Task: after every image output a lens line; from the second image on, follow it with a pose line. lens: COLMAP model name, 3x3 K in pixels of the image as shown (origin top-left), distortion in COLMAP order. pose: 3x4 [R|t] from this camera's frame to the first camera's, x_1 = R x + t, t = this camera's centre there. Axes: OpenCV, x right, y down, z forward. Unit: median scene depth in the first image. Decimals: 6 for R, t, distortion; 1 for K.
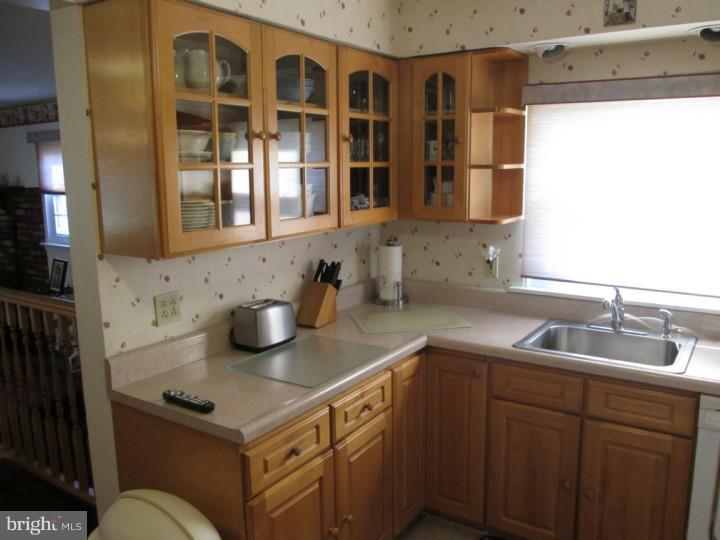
lens RADIAL K [[601.7, 0, 362.0], [0, 601.7, 267.4], [0, 0, 1]] dist [-0.046068, 0.007354]
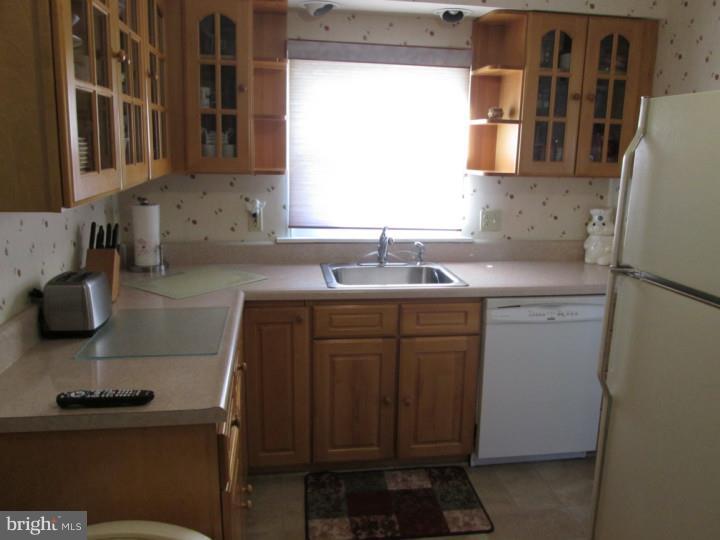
lens RADIAL K [[601.7, 0, 362.9], [0, 601.7, 270.0], [0, 0, 1]] dist [-0.046068, 0.007354]
pose [[0.740691, -0.114468, 0.662022, -0.356853], [0.084458, 0.993426, 0.077275, 0.020746], [-0.666516, -0.001324, 0.745490, 0.146975]]
